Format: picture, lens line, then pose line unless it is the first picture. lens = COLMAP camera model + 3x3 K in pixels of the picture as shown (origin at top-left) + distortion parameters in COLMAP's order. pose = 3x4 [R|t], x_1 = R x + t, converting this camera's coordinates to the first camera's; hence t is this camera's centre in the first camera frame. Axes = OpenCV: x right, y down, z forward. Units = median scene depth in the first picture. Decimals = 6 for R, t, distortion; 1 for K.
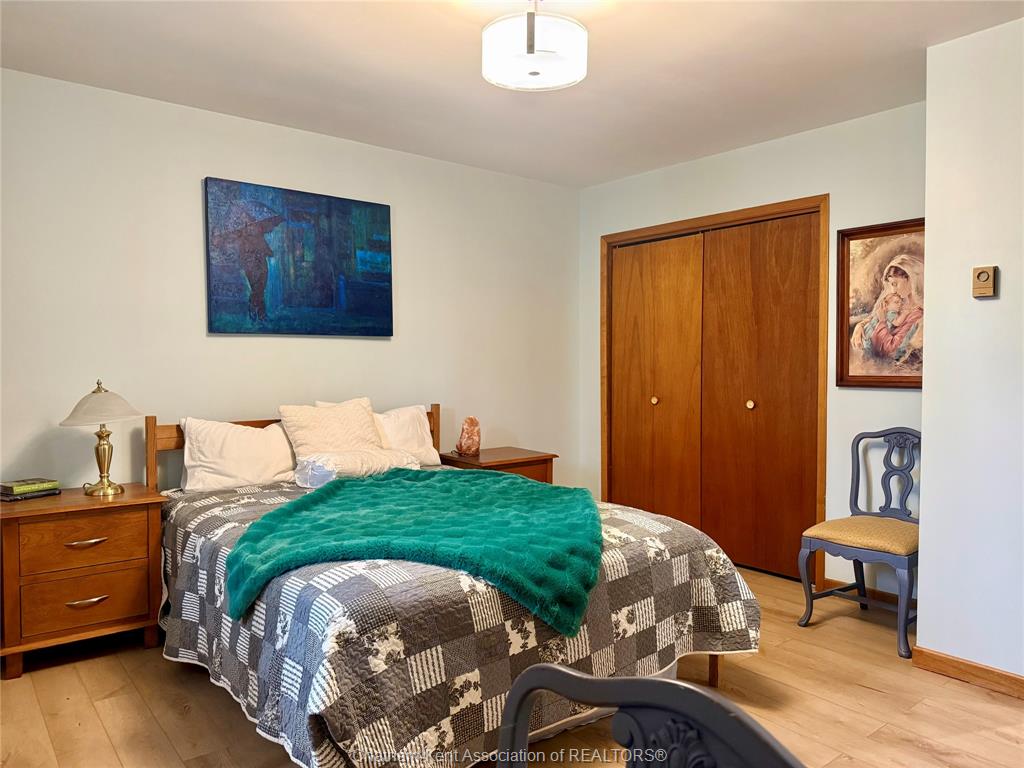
lens RADIAL K [[714.6, 0, 510.0], [0, 714.6, 381.5], [0, 0, 1]] dist [0.102152, -0.146621]
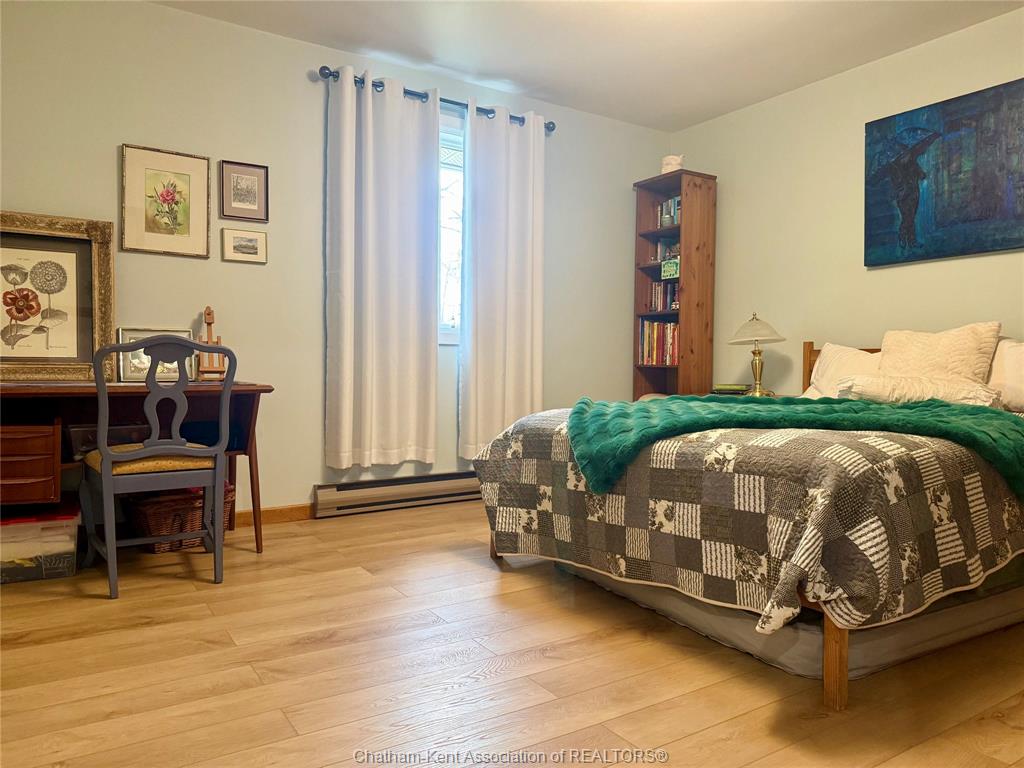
lens RADIAL K [[714.6, 0, 510.7], [0, 714.6, 380.7], [0, 0, 1]] dist [0.102152, -0.146621]
pose [[-0.081502, 0.024338, -0.996376, 1.096551], [-0.034969, 0.999016, 0.027263, 0.141512], [0.996060, 0.037065, -0.080571, 0.875196]]
